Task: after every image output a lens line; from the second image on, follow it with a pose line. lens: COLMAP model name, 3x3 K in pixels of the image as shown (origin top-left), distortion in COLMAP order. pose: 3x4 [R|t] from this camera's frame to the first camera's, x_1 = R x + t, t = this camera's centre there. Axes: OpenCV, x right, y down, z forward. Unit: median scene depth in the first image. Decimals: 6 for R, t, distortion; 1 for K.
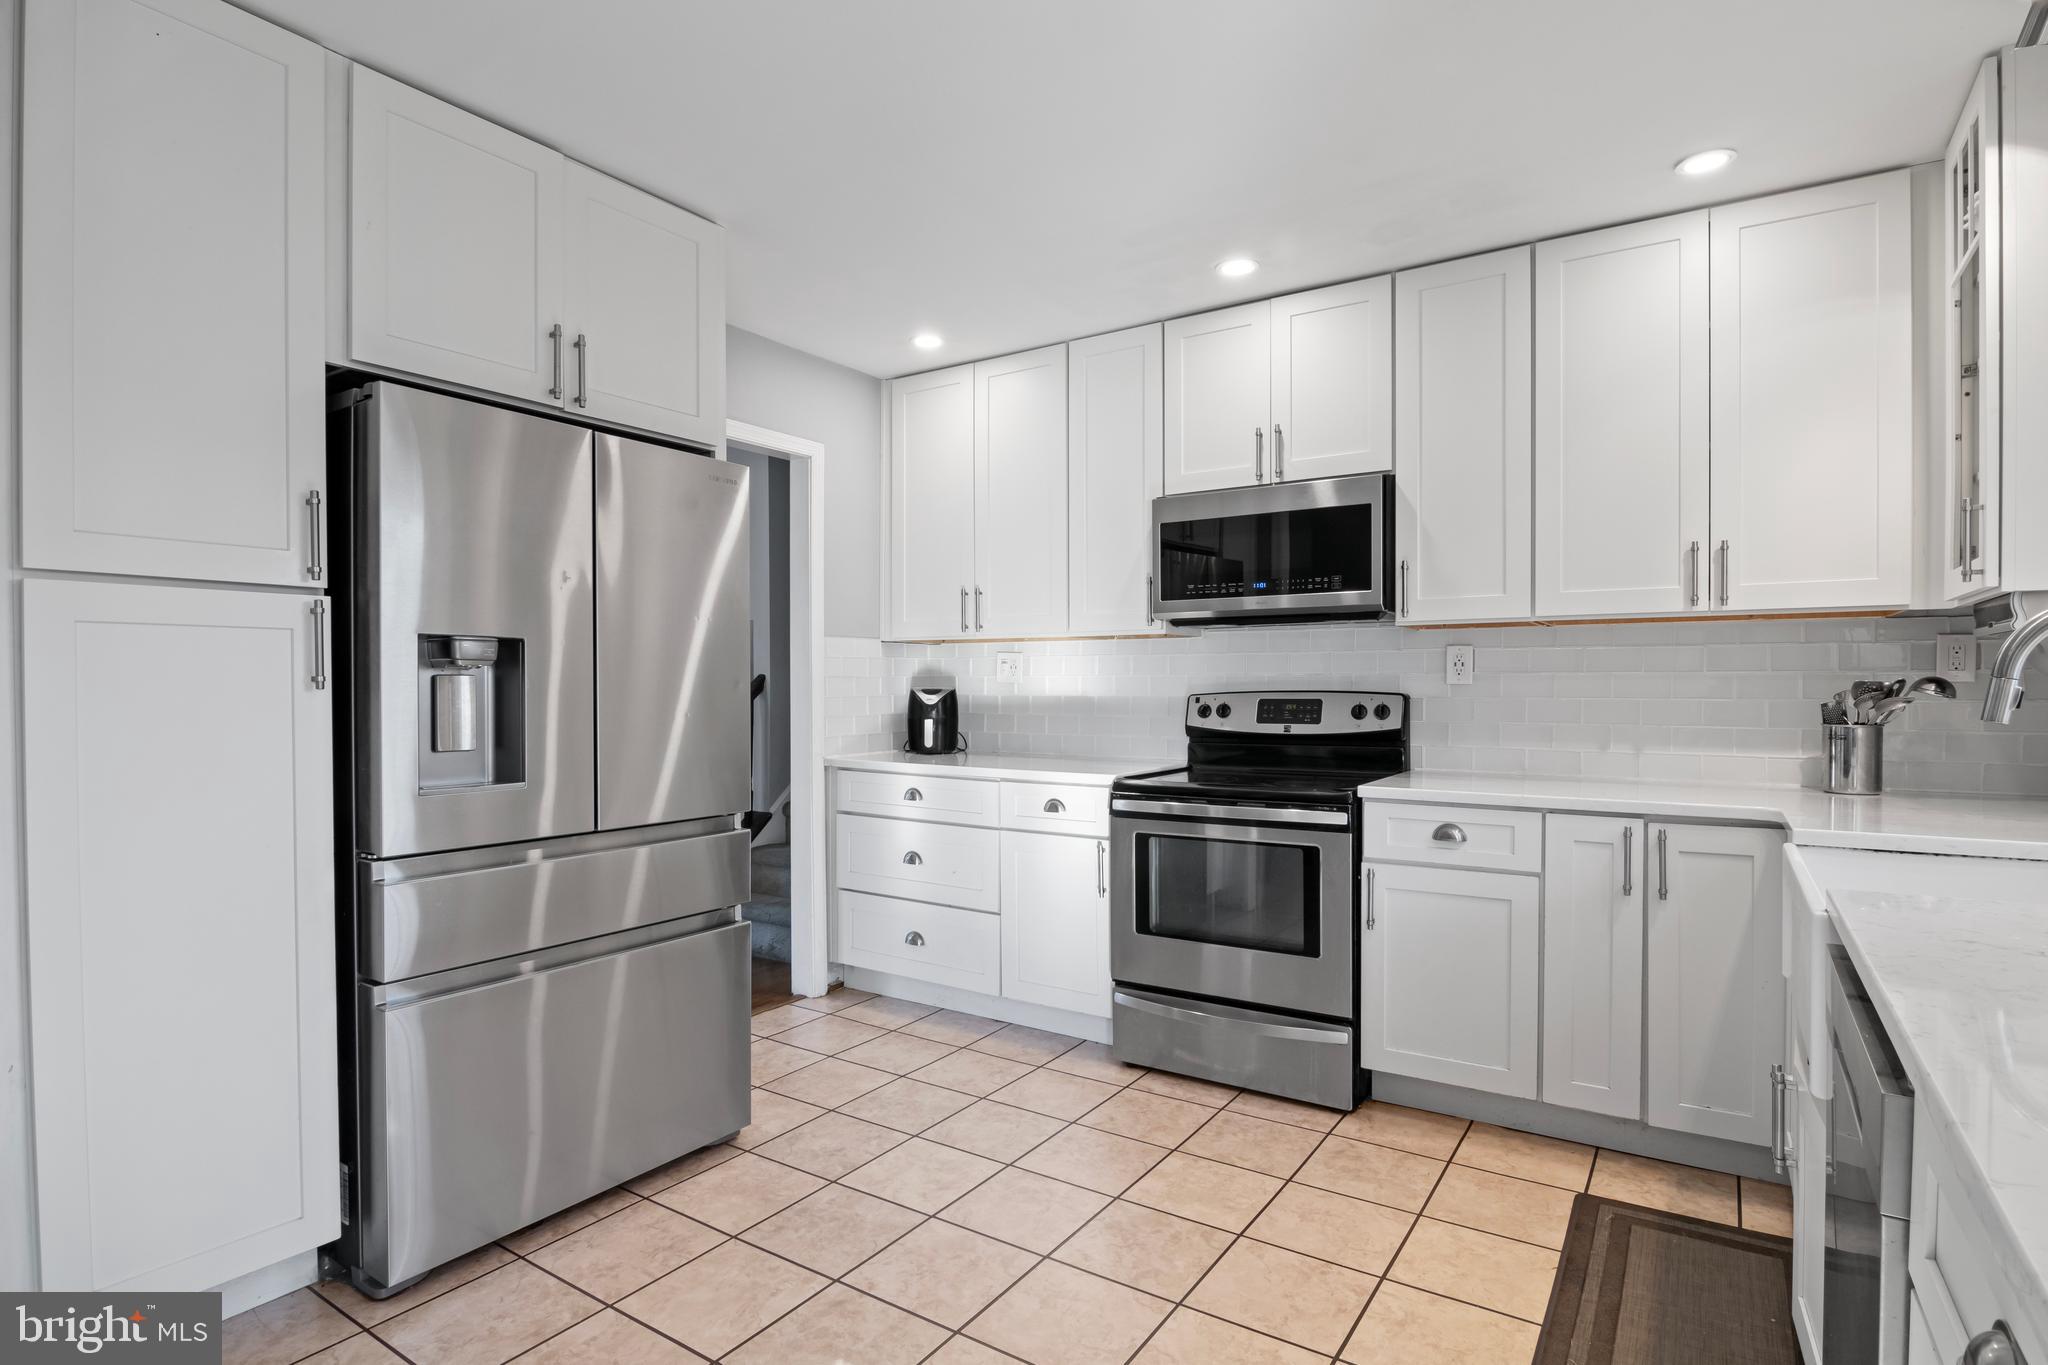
lens RADIAL K [[1042.5, 0, 1030.0], [0, 1042.5, 688.7], [0, 0, 1]] dist [0.000876, -0.014303]
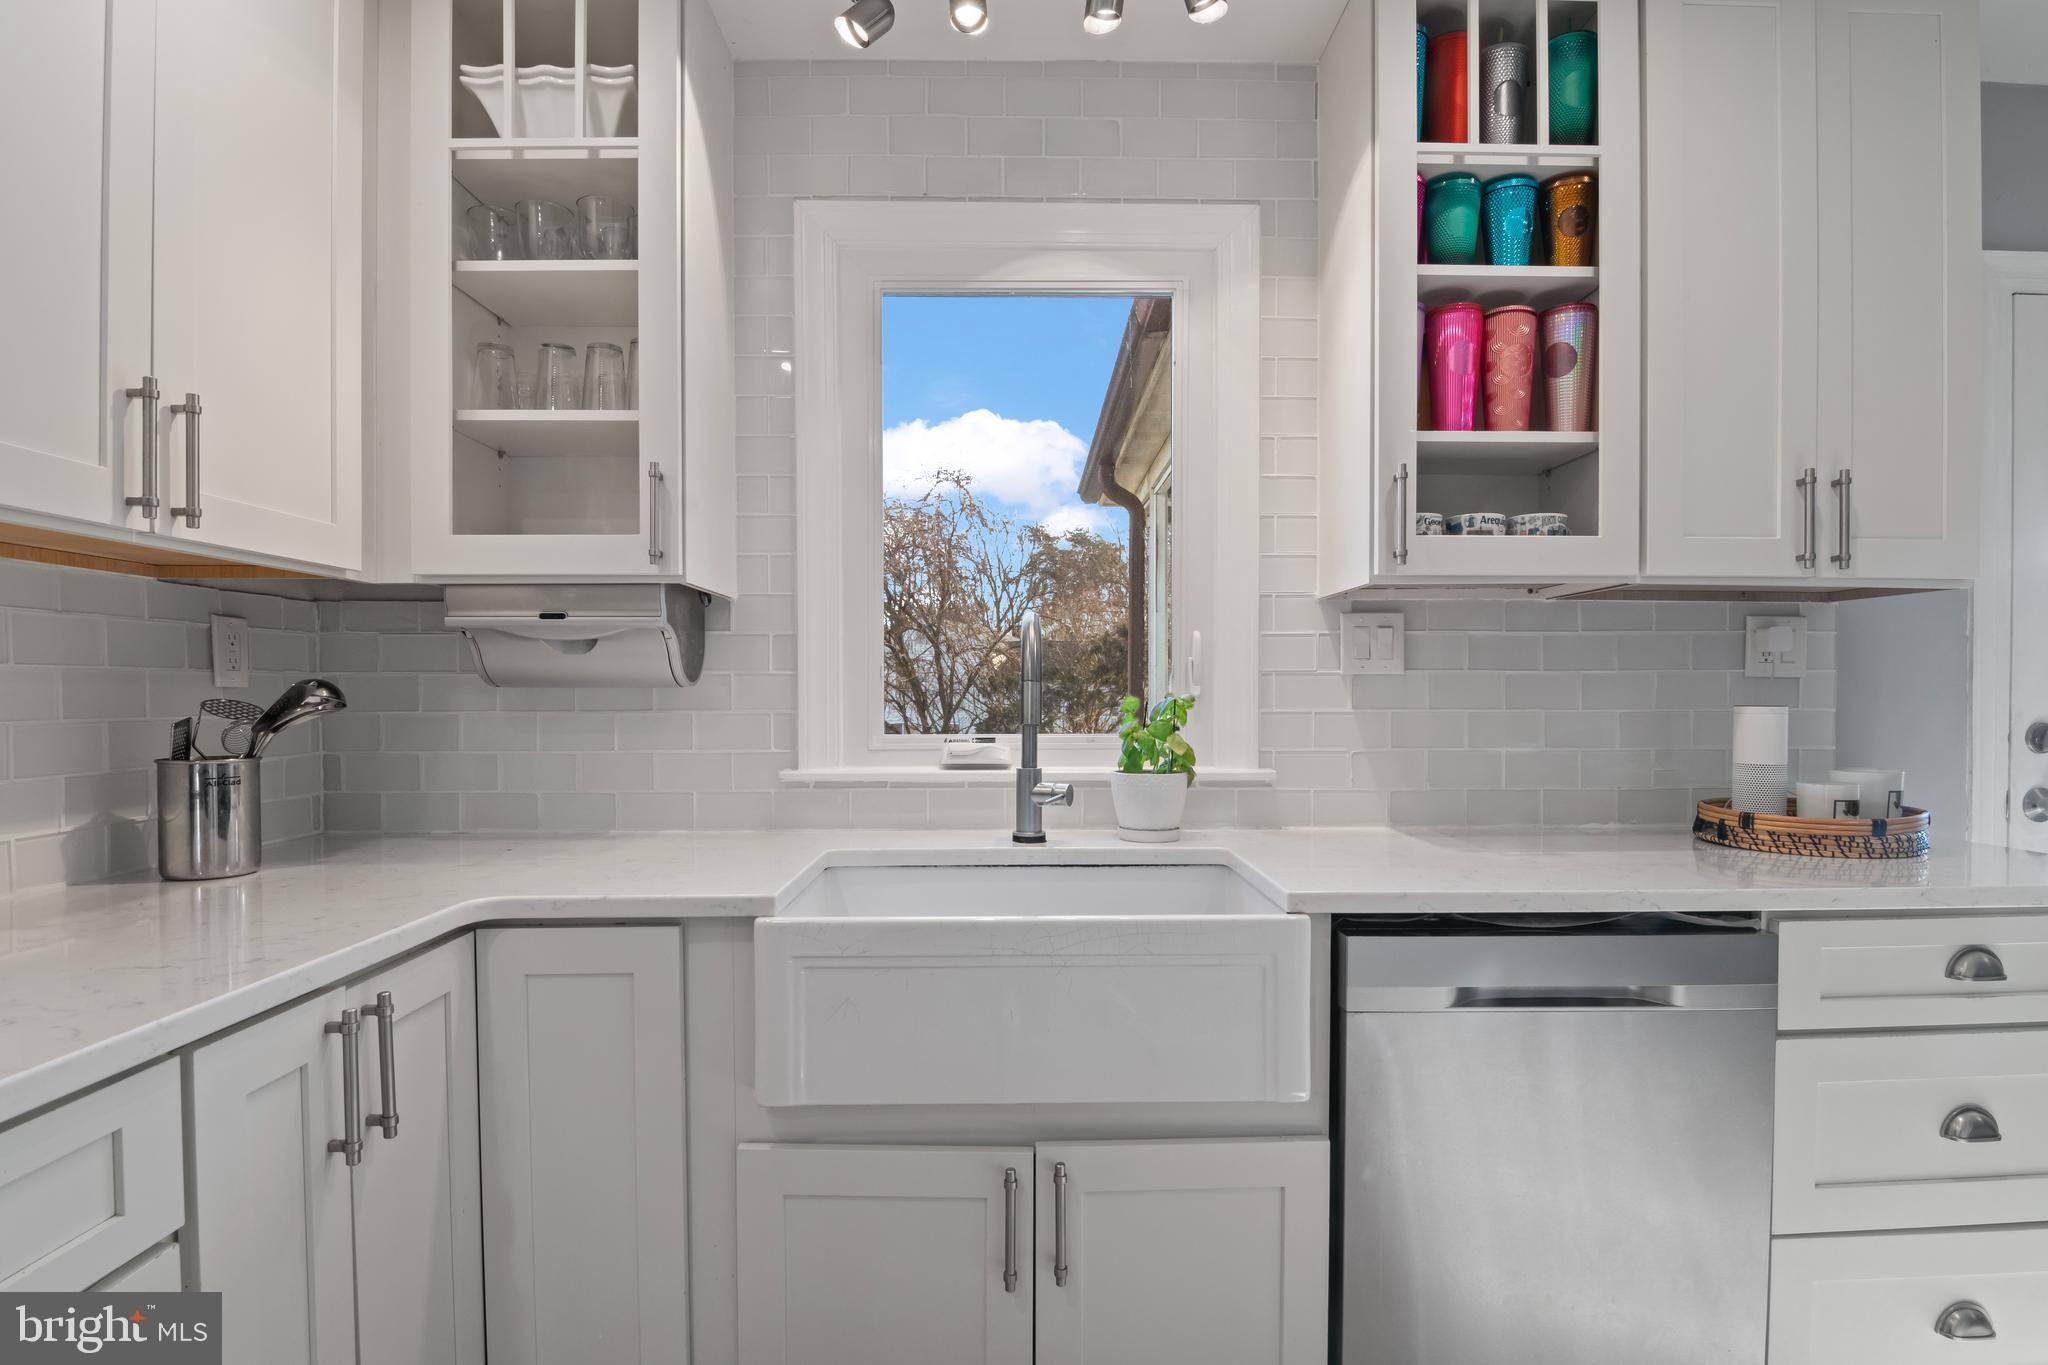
lens RADIAL K [[1042.5, 0, 1030.0], [0, 1042.5, 688.7], [0, 0, 1]] dist [0.000876, -0.014303]
pose [[-0.569805, 0.005185, 0.821764, 0.041526], [0.005225, 0.999983, -0.002686, -0.000911], [-0.821763, 0.002764, -0.569822, 0.866265]]
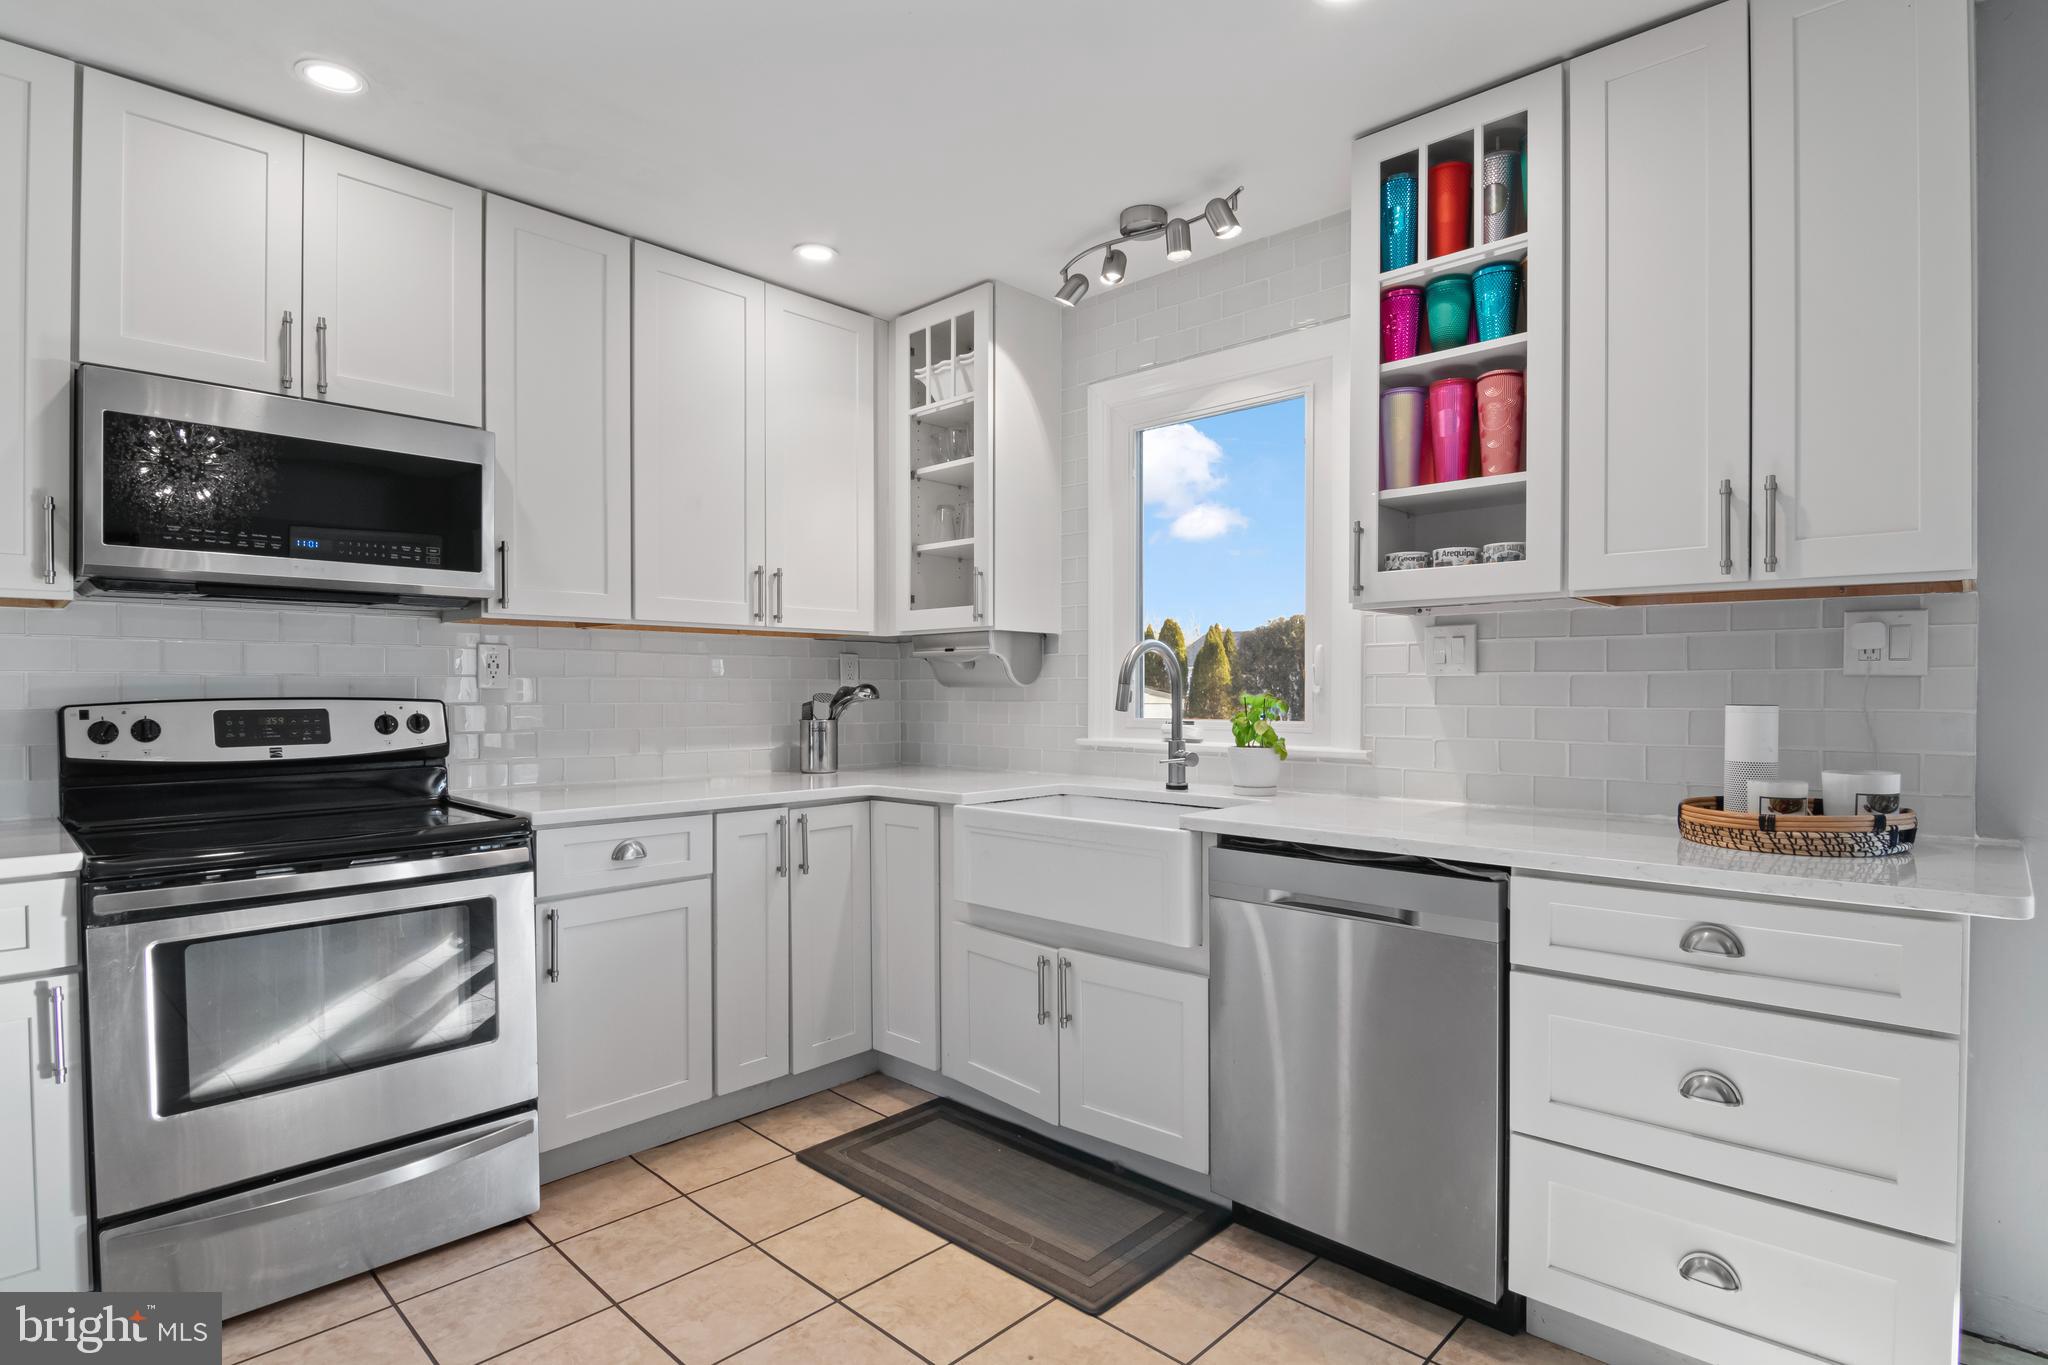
lens RADIAL K [[1042.5, 0, 1030.0], [0, 1042.5, 688.7], [0, 0, 1]] dist [0.000876, -0.014303]
pose [[0.169673, 0.002434, 0.985497, -0.417563], [0.003834, 0.999988, -0.003130, 0.000119], [-0.985493, 0.004309, 0.169661, 0.466767]]
